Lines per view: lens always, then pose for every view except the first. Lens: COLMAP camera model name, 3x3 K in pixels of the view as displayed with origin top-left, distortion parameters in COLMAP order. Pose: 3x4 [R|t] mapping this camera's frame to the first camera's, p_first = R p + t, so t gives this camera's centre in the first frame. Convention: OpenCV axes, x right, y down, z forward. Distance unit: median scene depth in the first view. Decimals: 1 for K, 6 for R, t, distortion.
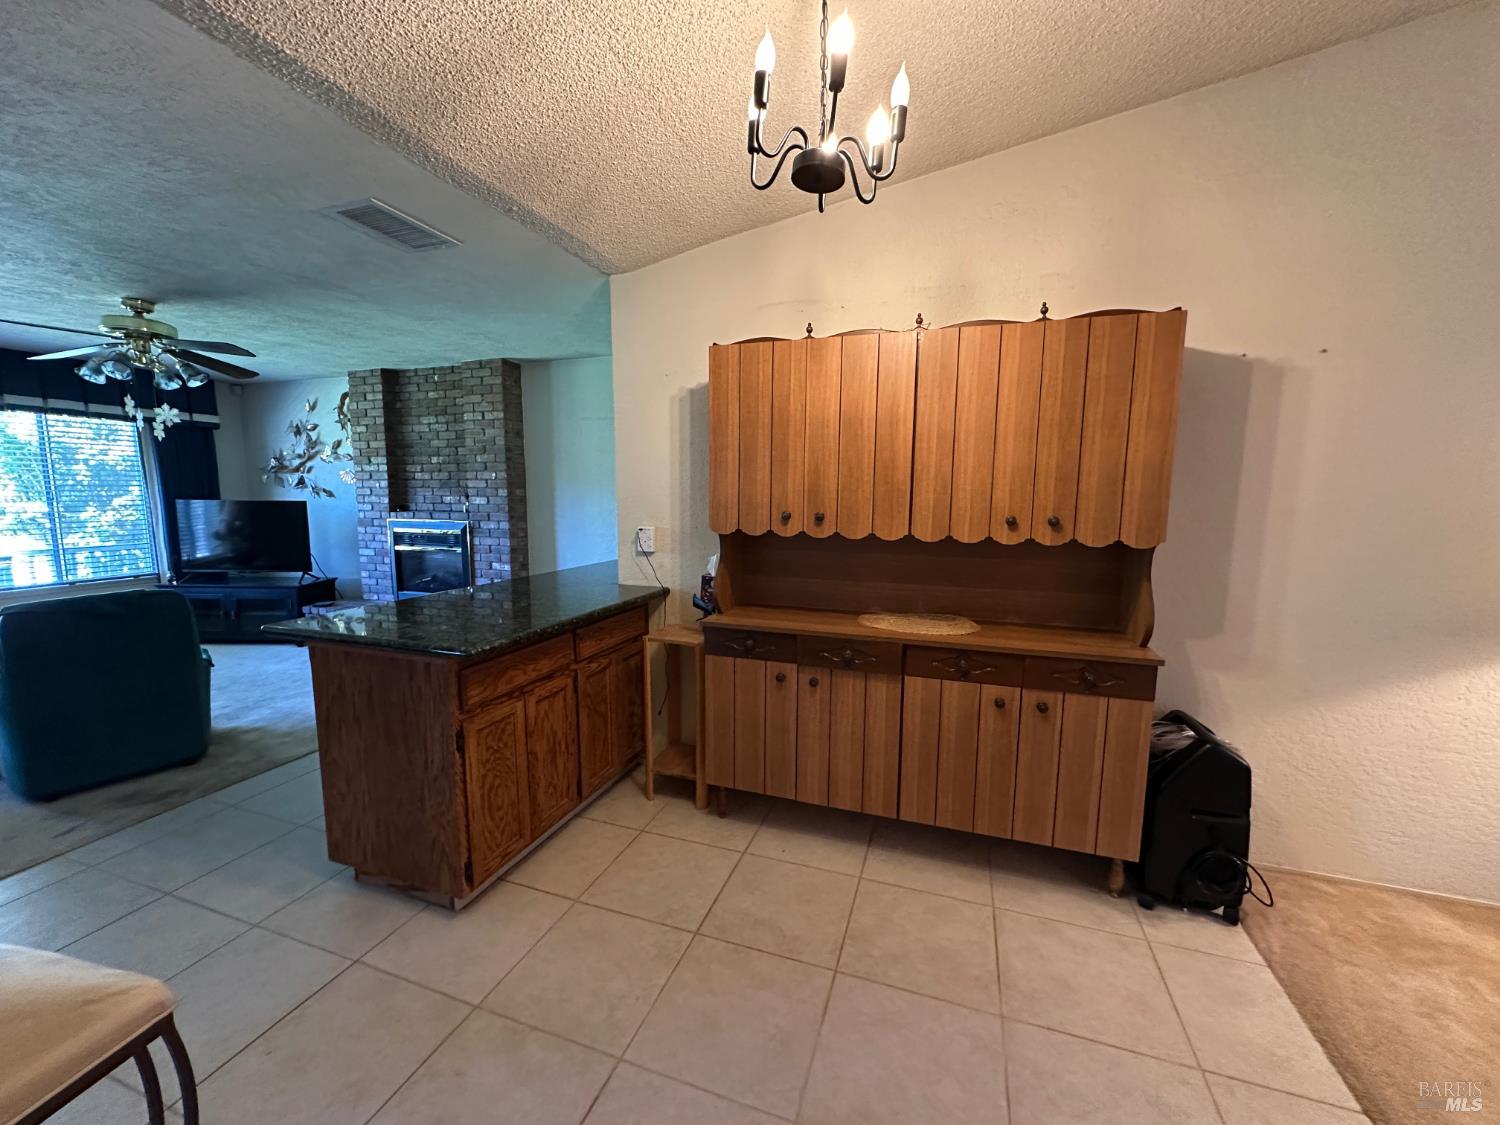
lens RADIAL K [[599.4, 0, 748.7], [0, 599.4, 565.5], [0, 0, 1]] dist [-0.004168, 0.001472]
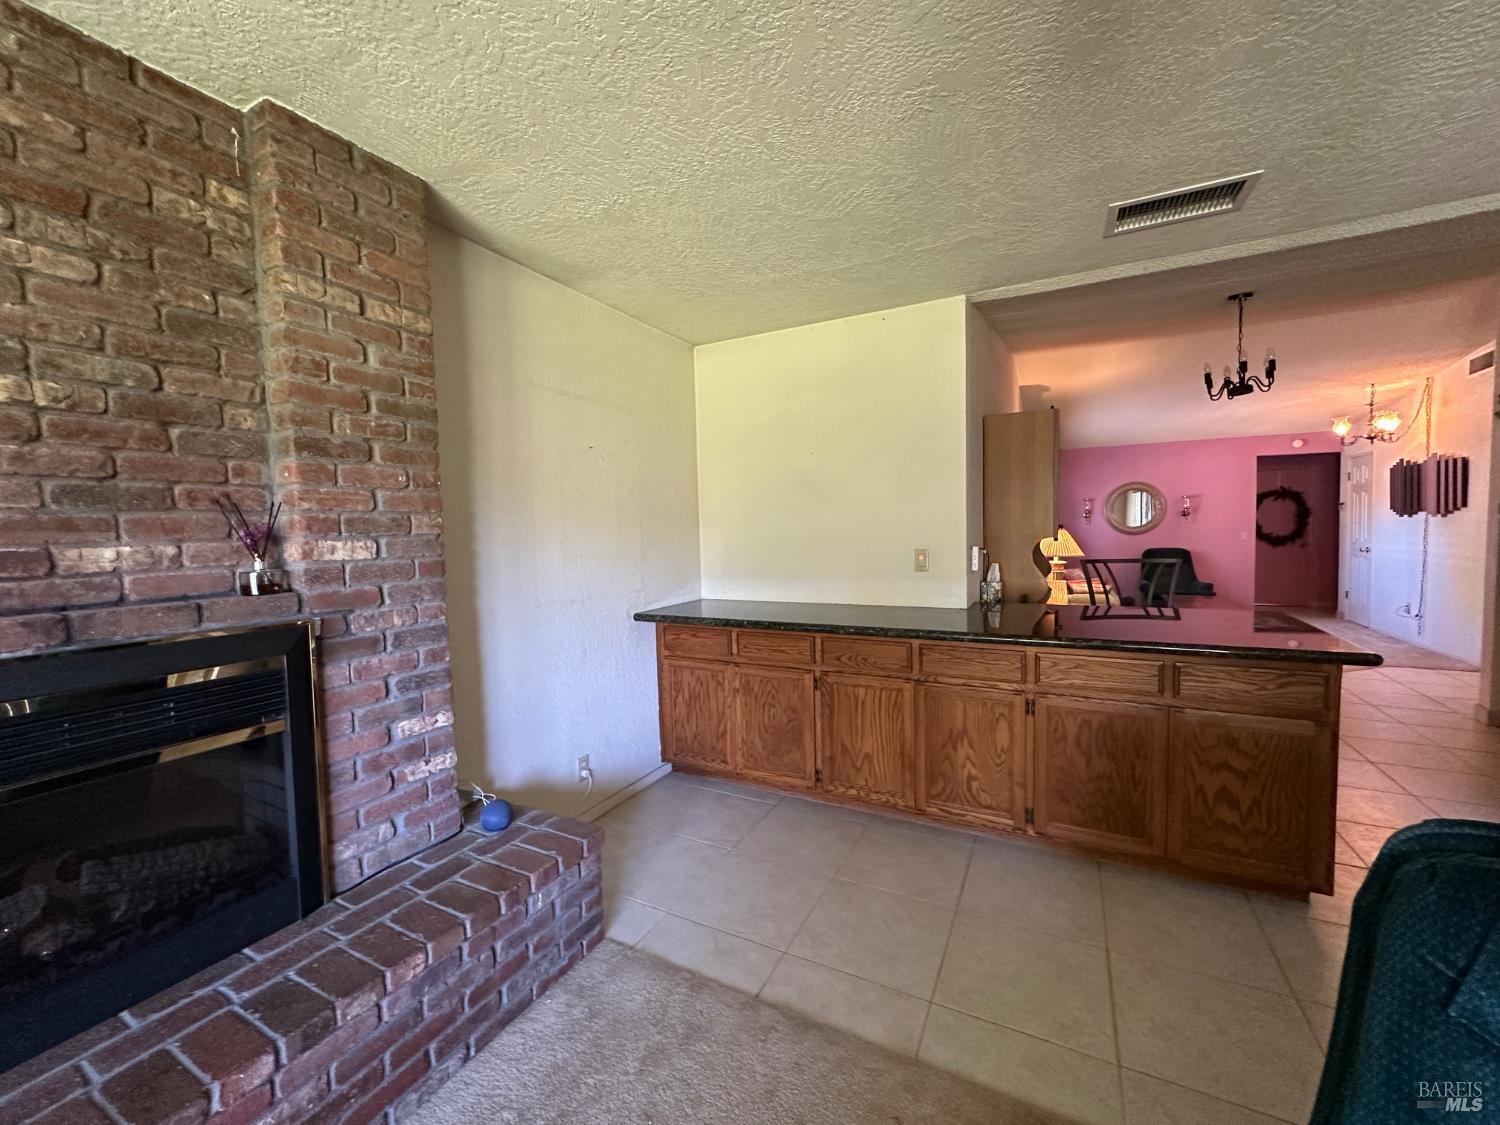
lens RADIAL K [[599.4, 0, 753.5], [0, 599.4, 557.9], [0, 0, 1]] dist [-0.004168, 0.001472]
pose [[0.138895, -0.060077, 0.988483, -0.698239], [0.142178, 0.989027, 0.040132, -0.079813], [-0.980048, 0.134967, 0.145912, 0.684596]]
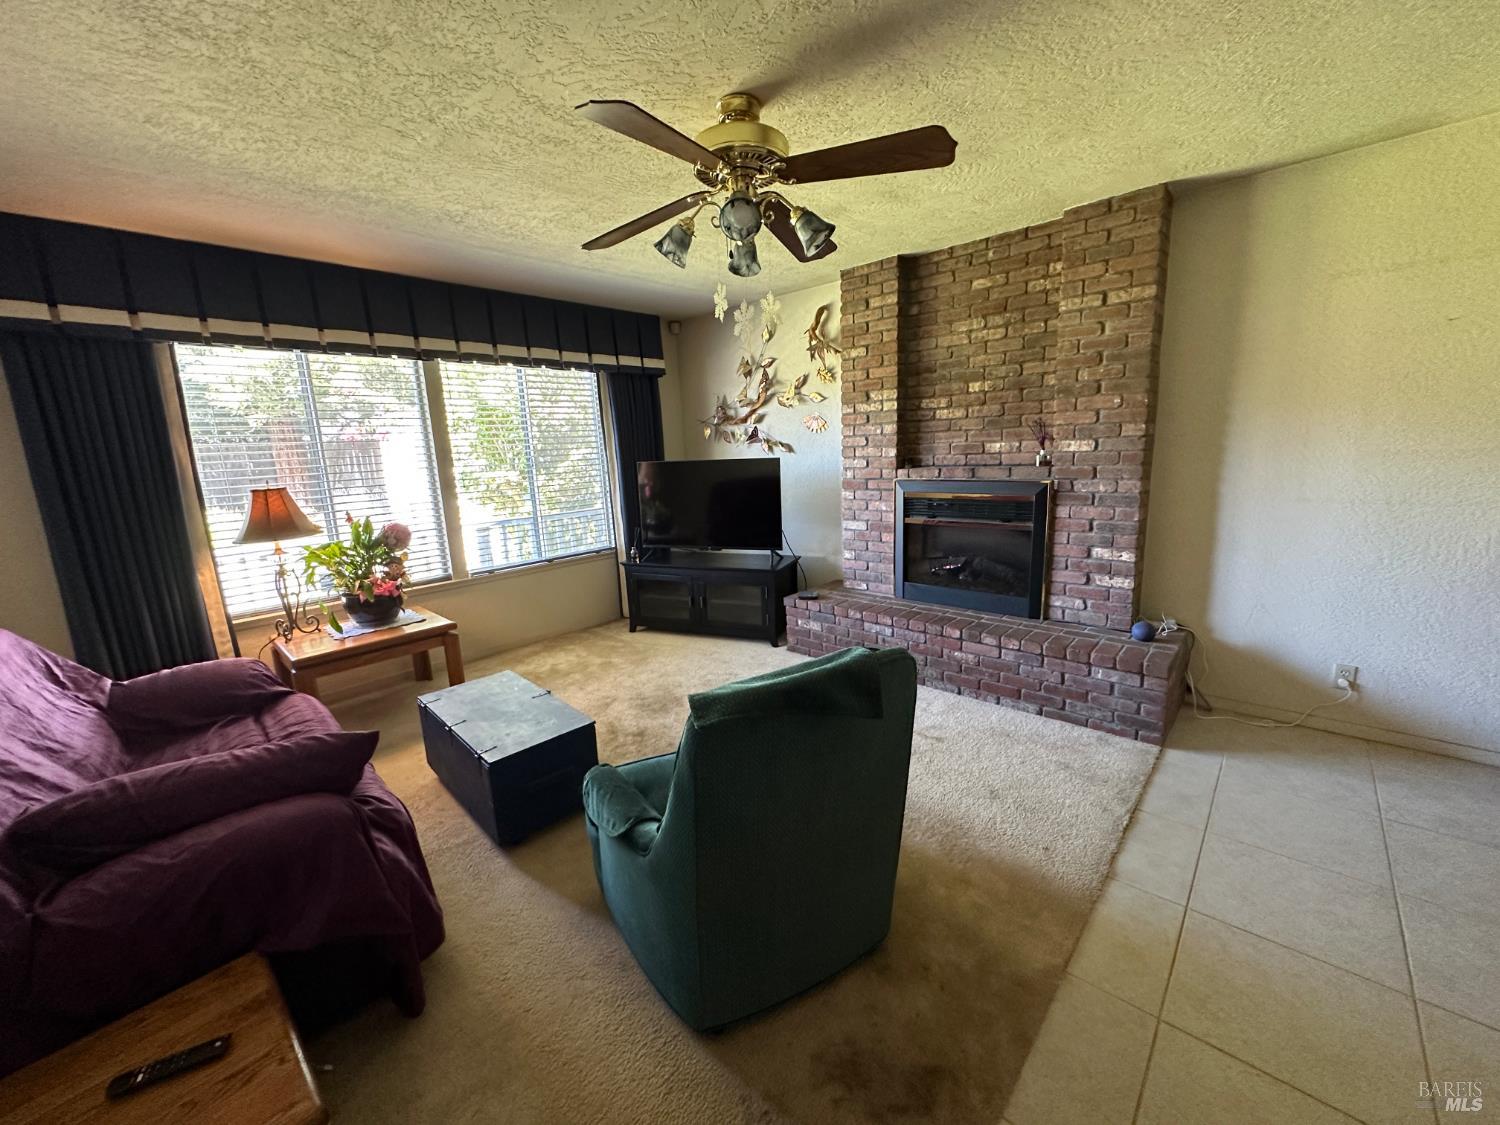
lens RADIAL K [[599.4, 0, 751.0], [0, 599.4, 562.8], [0, 0, 1]] dist [-0.004168, 0.001472]
pose [[0.920247, 0.029785, -0.390202, -0.480722], [0.000777, 0.996958, 0.077933, -0.034671], [0.391337, -0.072021, 0.917425, 0.281202]]
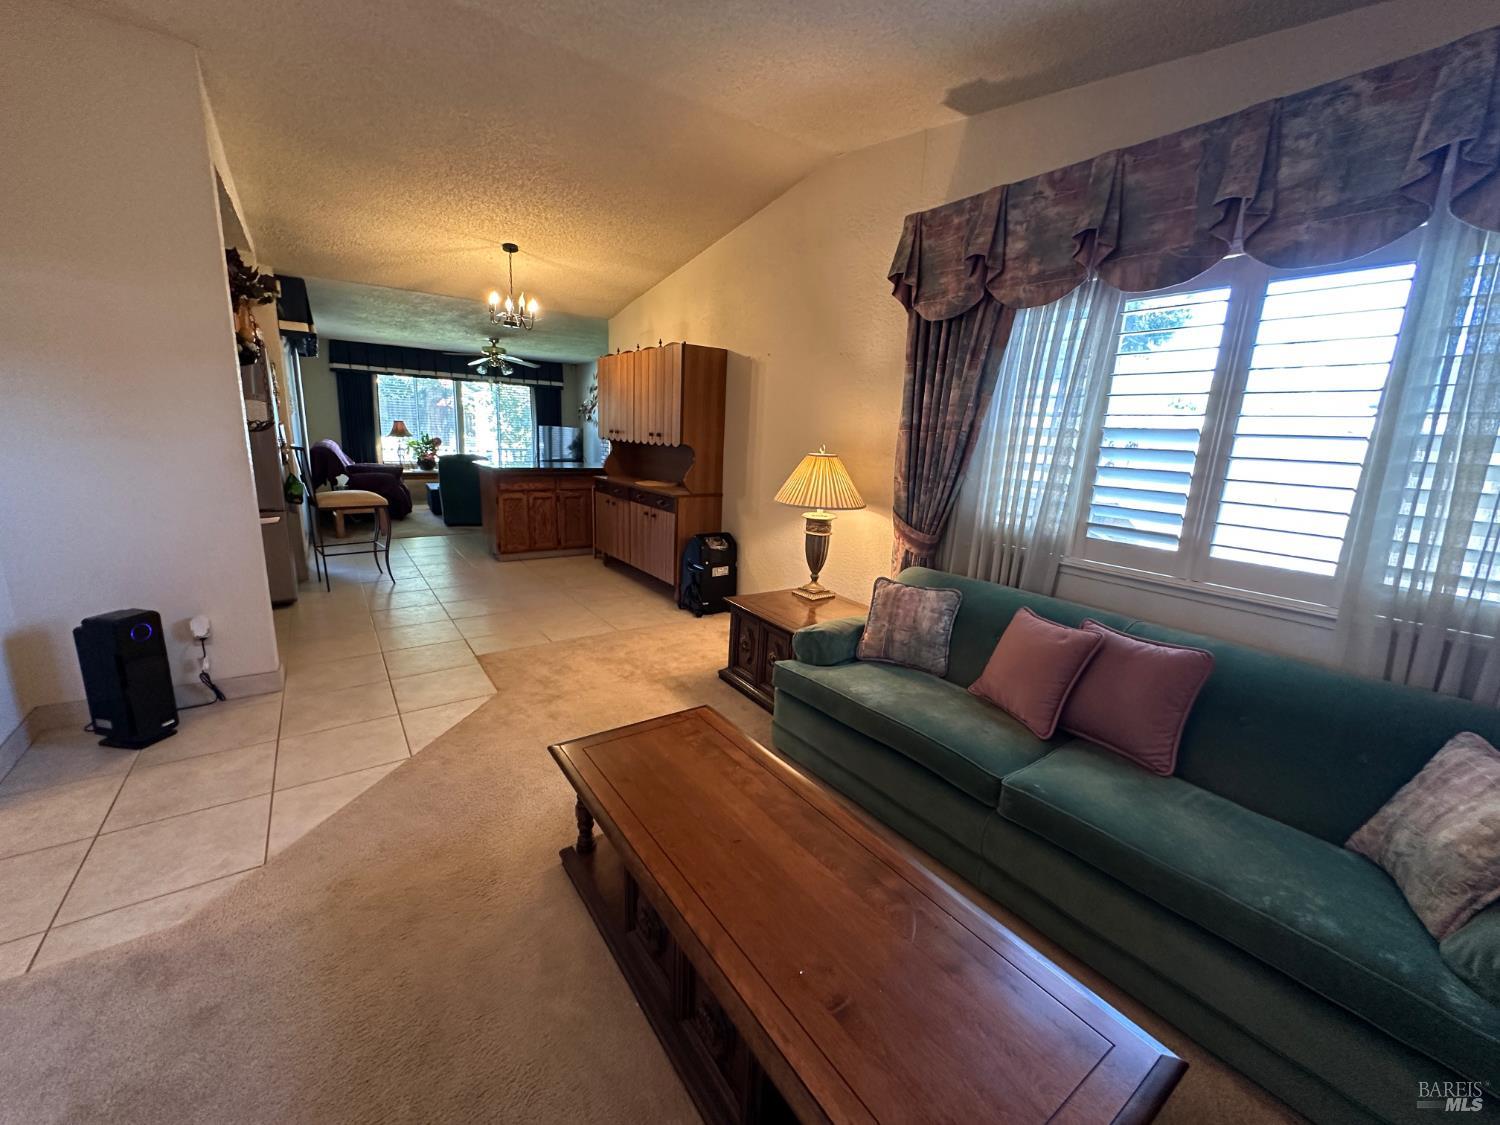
lens RADIAL K [[599.4, 0, 756.2], [0, 599.4, 562.7], [0, 0, 1]] dist [-0.004168, 0.001472]
pose [[0.820565, 0.153273, -0.550617, 0.844233], [-0.113093, 0.987866, 0.106450, 0.050232], [0.560252, -0.025078, 0.827942, -0.283300]]
